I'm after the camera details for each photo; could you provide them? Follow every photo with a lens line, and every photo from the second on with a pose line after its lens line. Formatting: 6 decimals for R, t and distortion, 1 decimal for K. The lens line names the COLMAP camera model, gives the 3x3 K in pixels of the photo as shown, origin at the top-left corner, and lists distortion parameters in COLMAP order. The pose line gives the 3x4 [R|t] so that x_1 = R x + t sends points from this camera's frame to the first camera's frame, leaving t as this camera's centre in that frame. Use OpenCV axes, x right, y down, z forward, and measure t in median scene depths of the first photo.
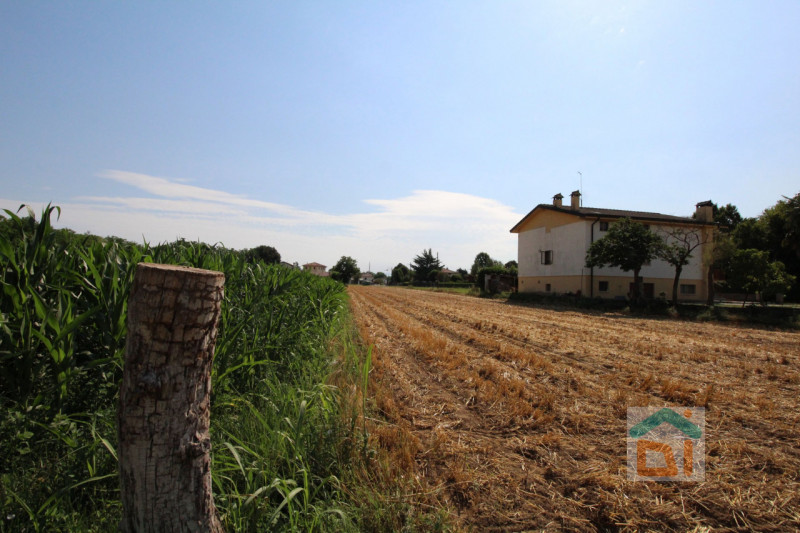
lens RADIAL K [[411.5, 0, 399.8], [0, 411.5, 267.1], [0, 0, 1]] dist [-0.005959, -0.006255]
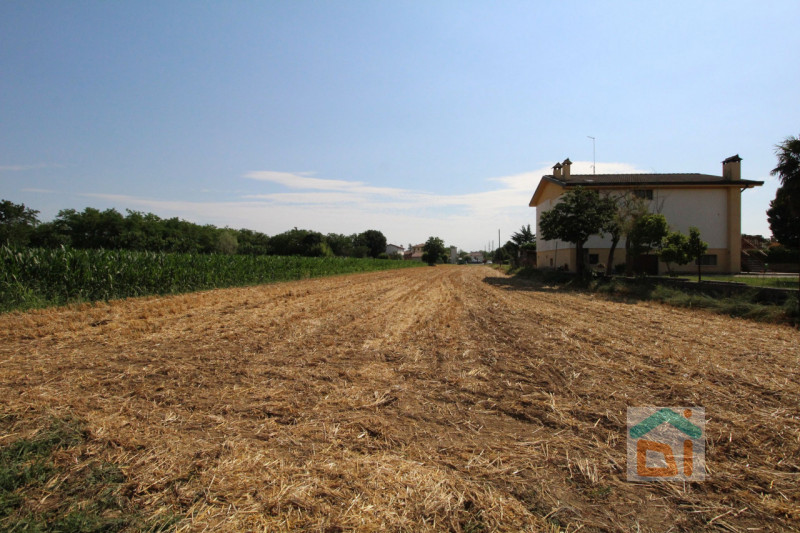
lens RADIAL K [[411.5, 0, 403.4], [0, 411.5, 271.1], [0, 0, 1]] dist [-0.005959, -0.006255]
pose [[0.956098, -0.021498, -0.292257, 0.870351], [0.038542, 0.997867, 0.052687, 0.017137], [0.290501, -0.061638, 0.954888, -0.069136]]
